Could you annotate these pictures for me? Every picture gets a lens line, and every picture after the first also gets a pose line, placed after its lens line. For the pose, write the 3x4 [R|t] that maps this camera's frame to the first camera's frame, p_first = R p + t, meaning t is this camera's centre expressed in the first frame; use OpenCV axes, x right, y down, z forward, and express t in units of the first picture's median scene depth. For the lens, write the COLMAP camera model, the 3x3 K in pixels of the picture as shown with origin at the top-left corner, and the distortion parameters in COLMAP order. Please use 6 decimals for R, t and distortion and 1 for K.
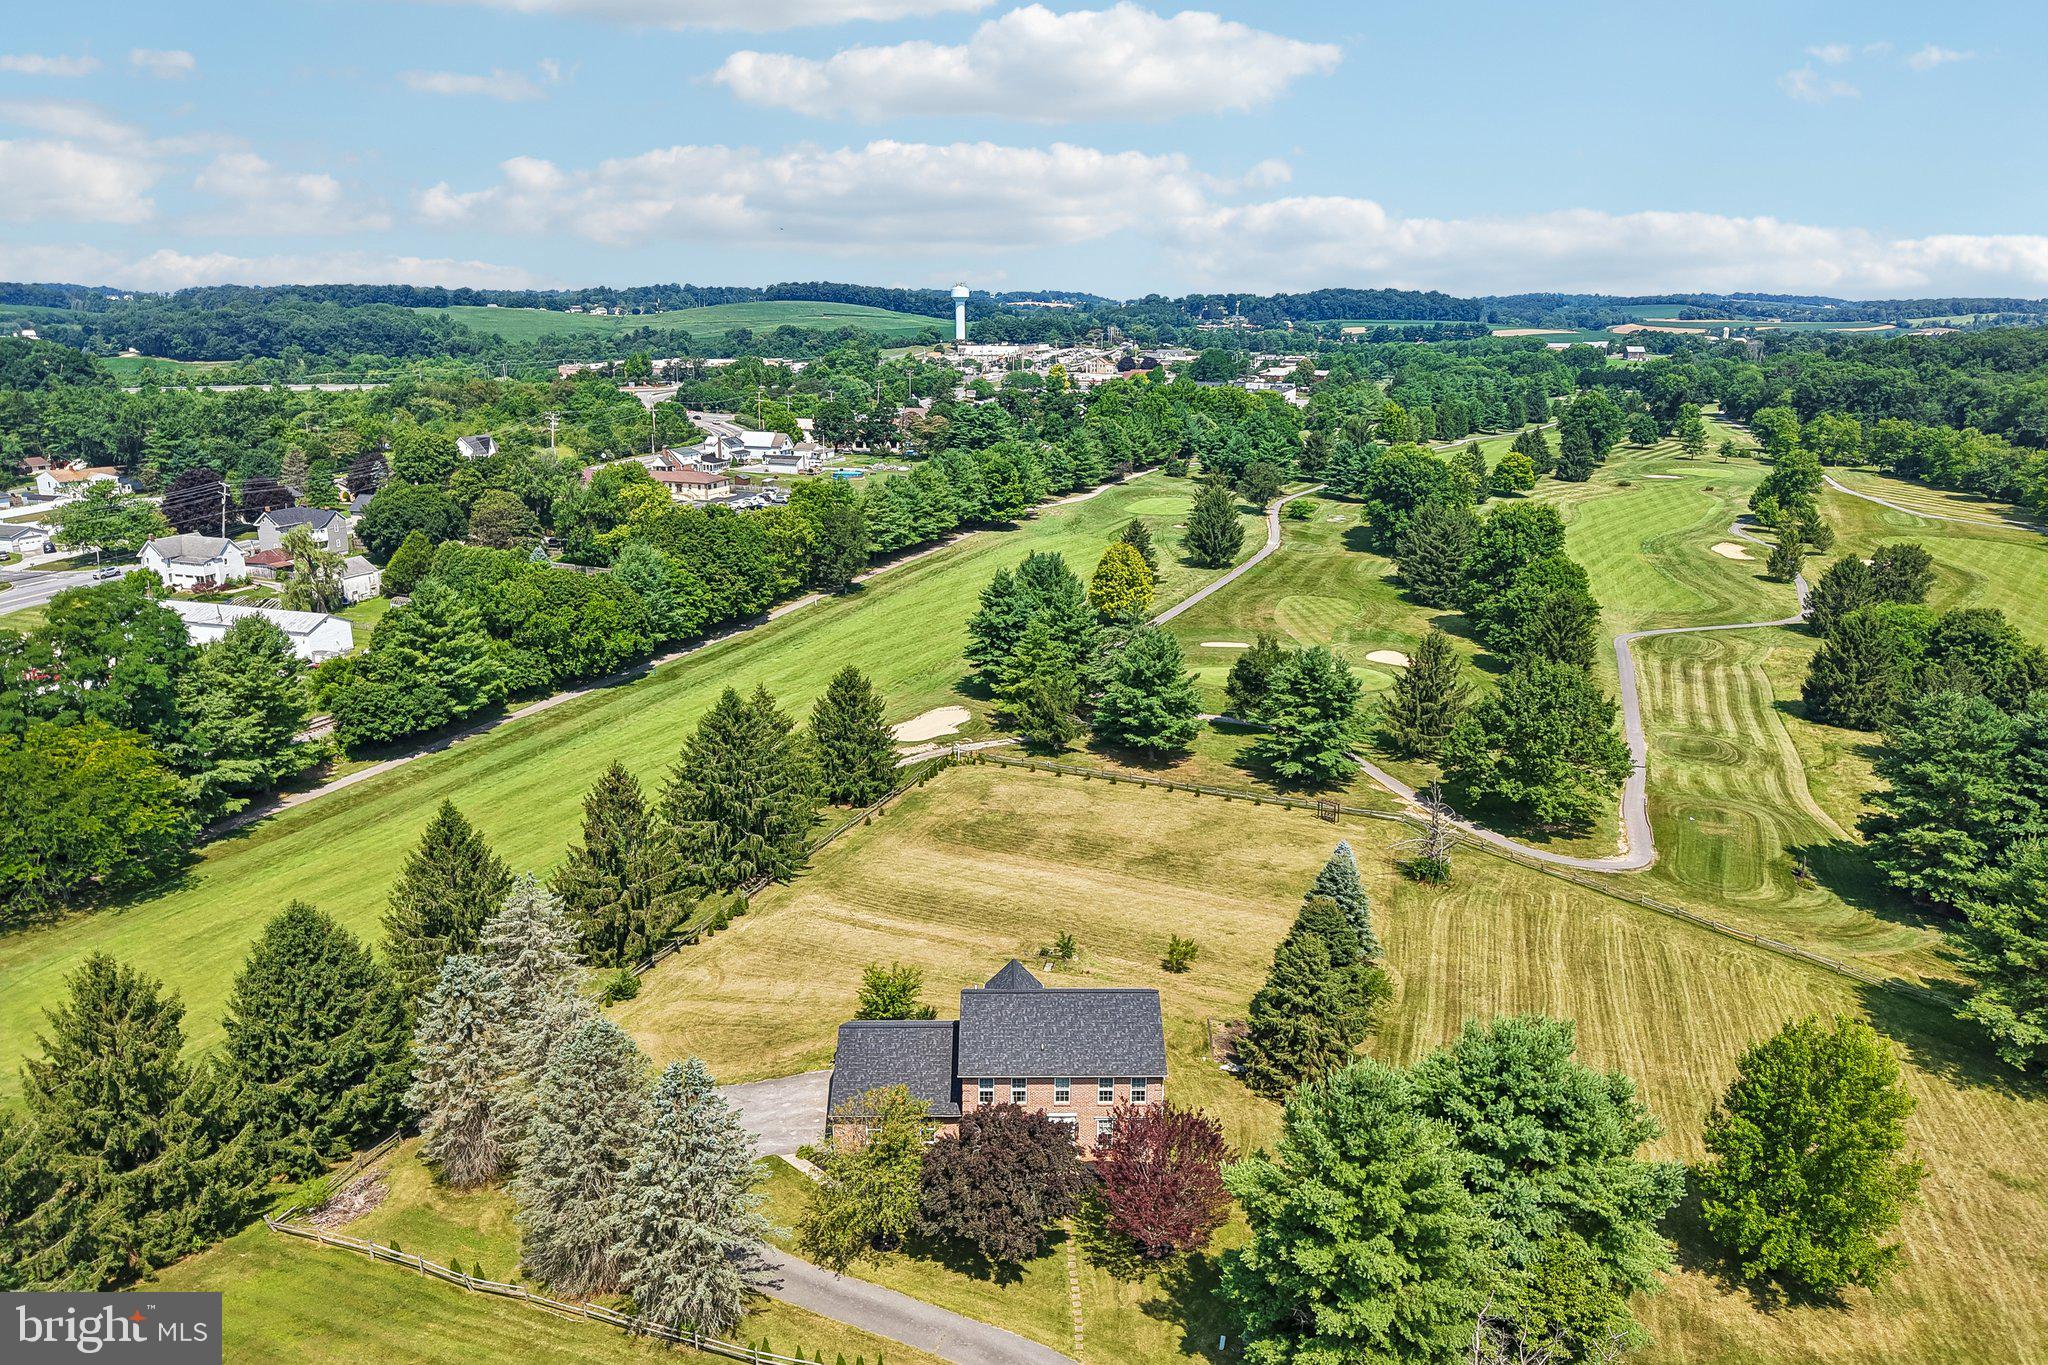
lens RADIAL K [[1362.9, 0, 1024.0], [0, 1362.9, 682.5], [0, 0, 1]] dist [0.059839, -0.072404]
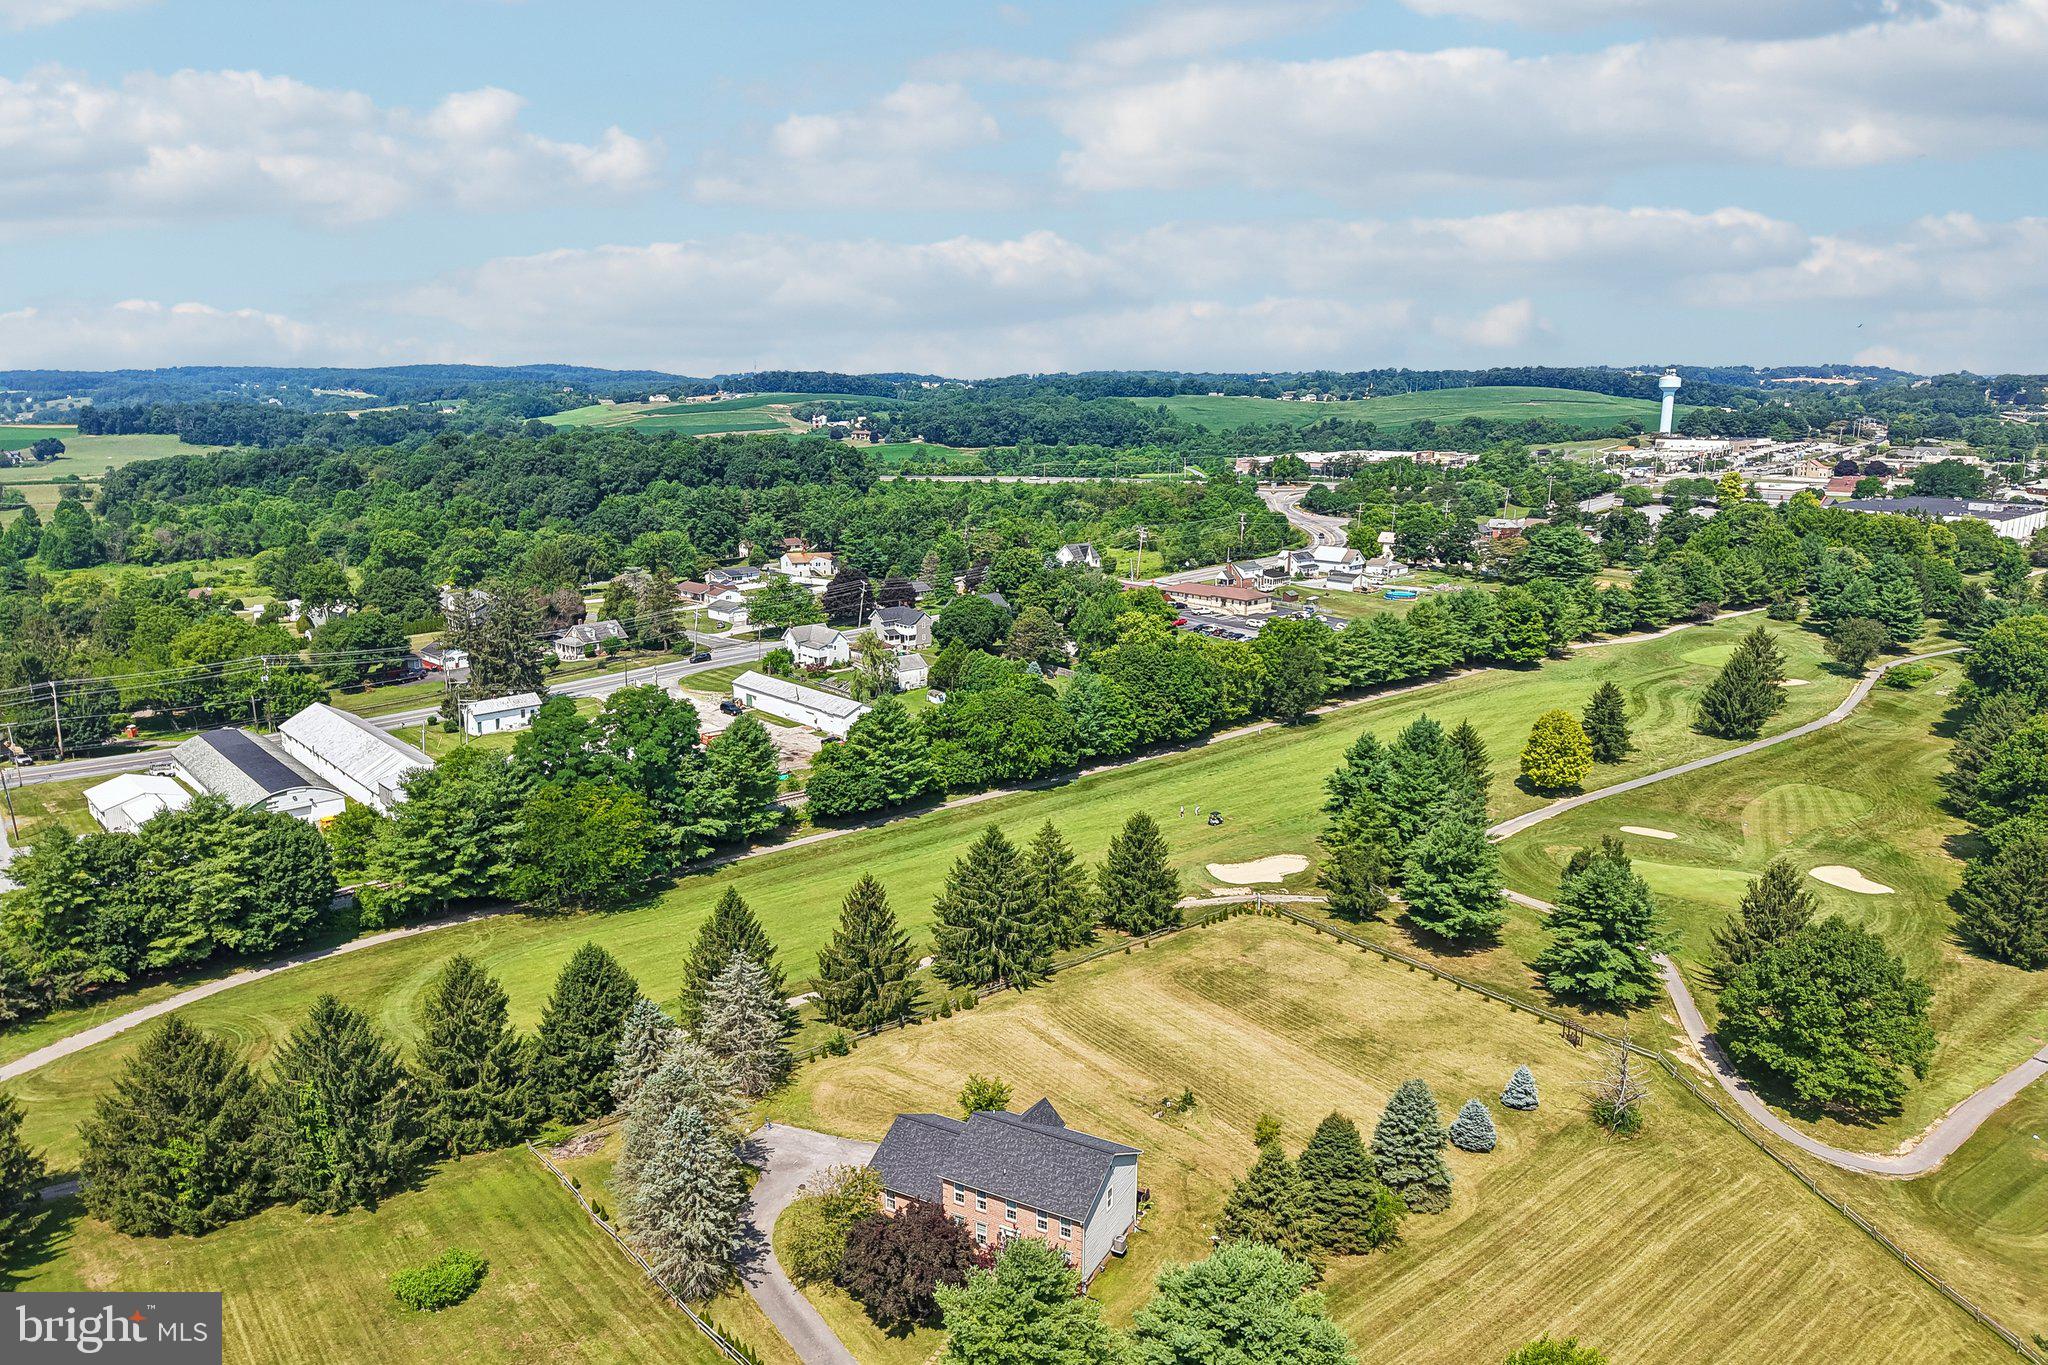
lens RADIAL K [[1351.6, 0, 1024.0], [0, 1351.6, 682.5], [0, 0, 1]] dist [0.095633, -0.121603]
pose [[0.870845, 0.101816, -0.480898, 0.256768], [-0.125776, 0.991900, -0.017758, -0.069761], [0.475194, 0.075949, 0.876597, -0.053609]]
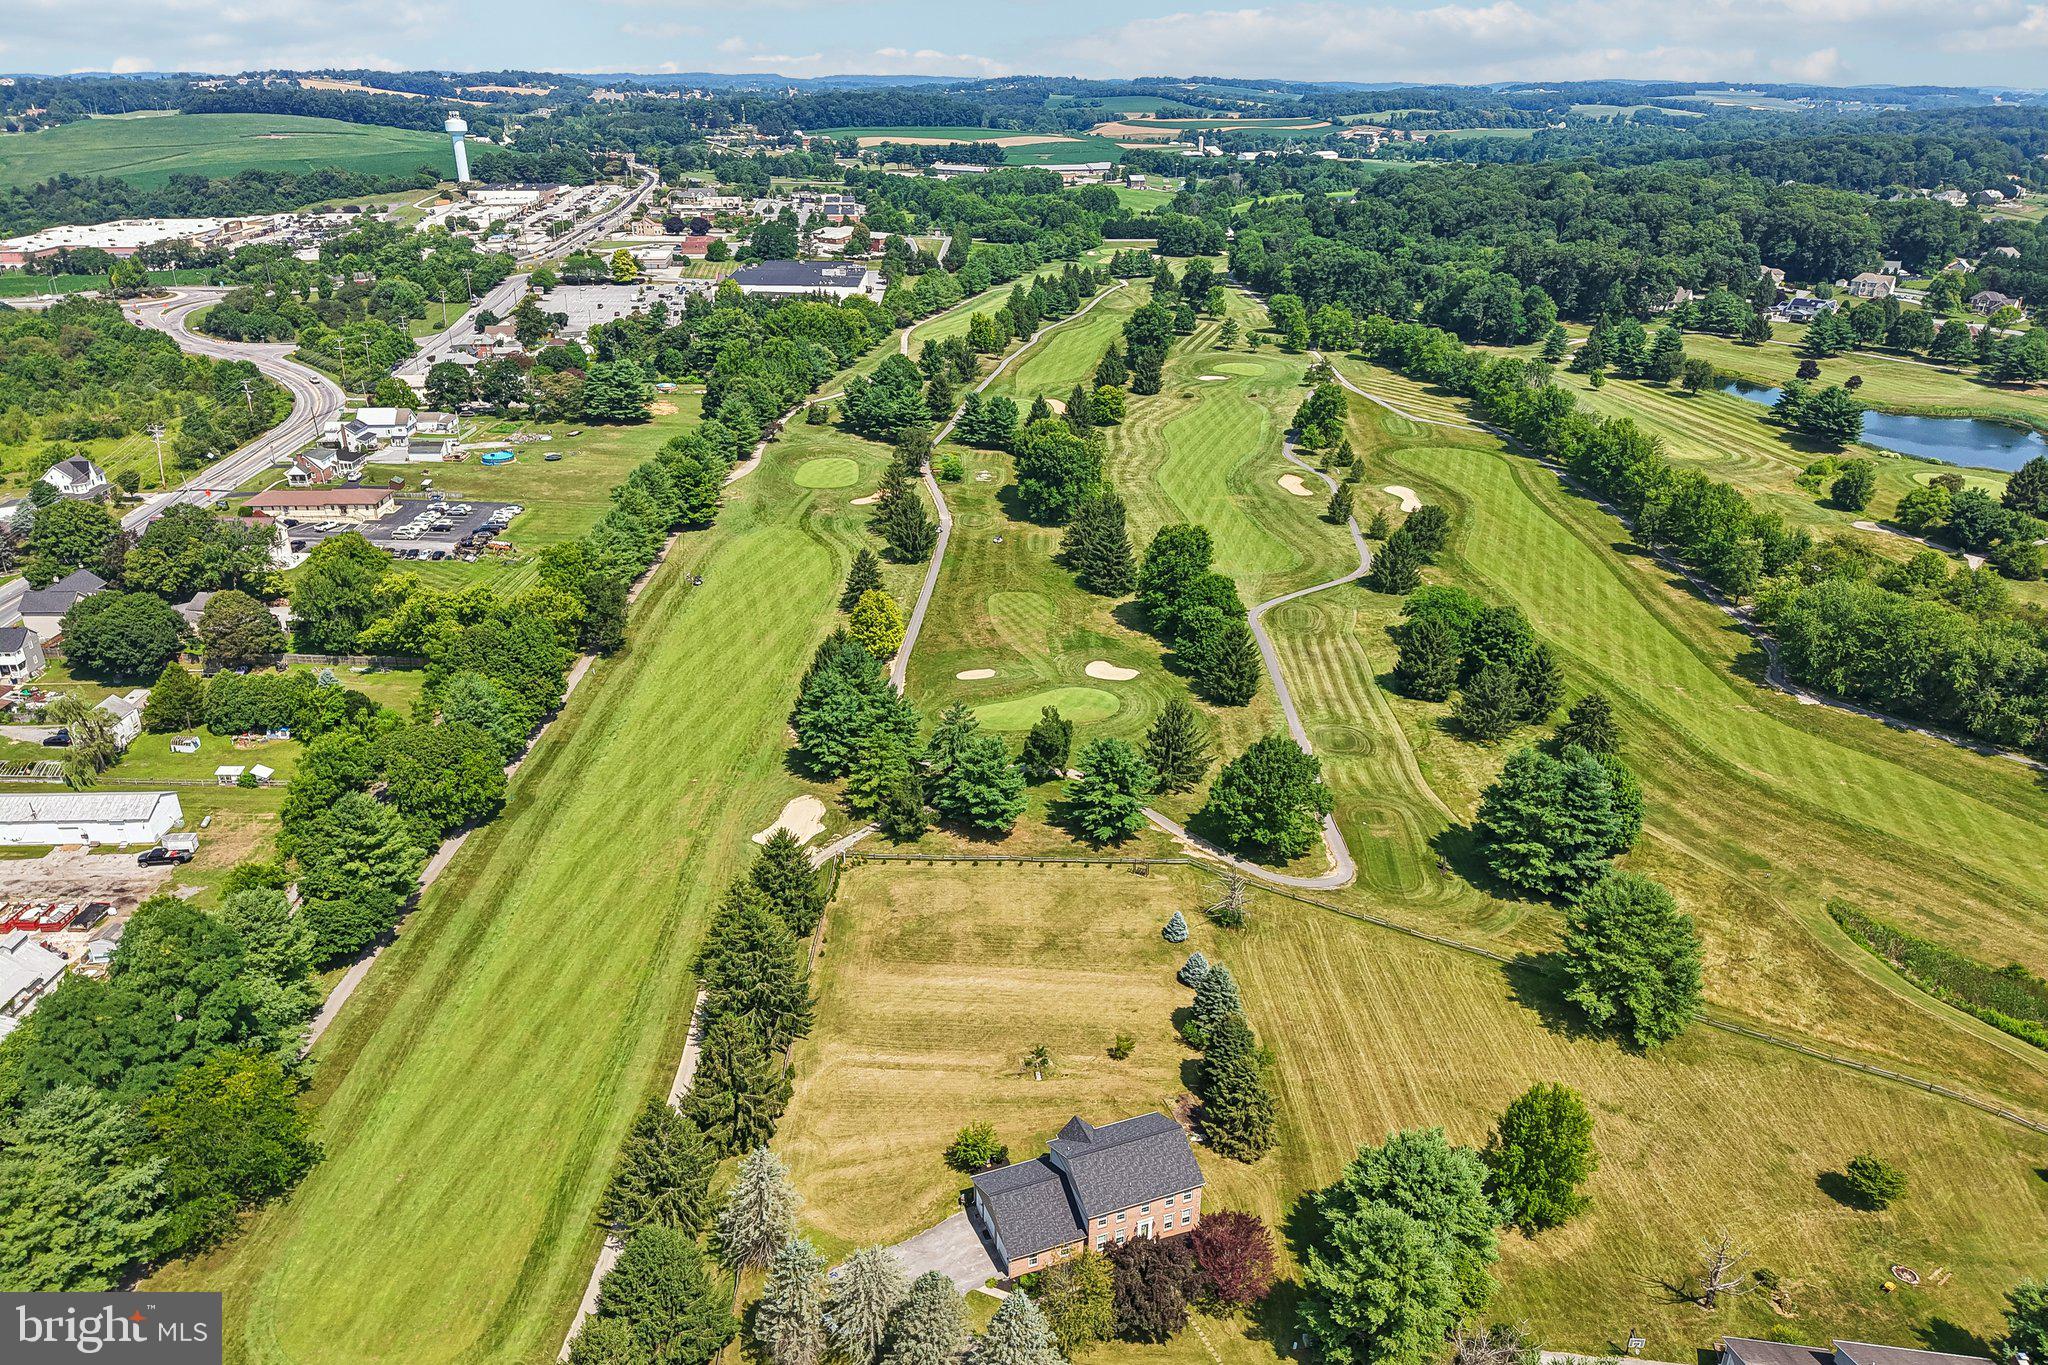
lens RADIAL K [[1362.9, 0, 1024.0], [0, 1362.9, 682.5], [0, 0, 1]] dist [0.059839, -0.072404]
pose [[0.937542, -0.141812, 0.317654, -0.232113], [0.091867, 0.981651, 0.167100, -0.257583], [-0.335522, -0.127482, 0.933367, -0.166799]]
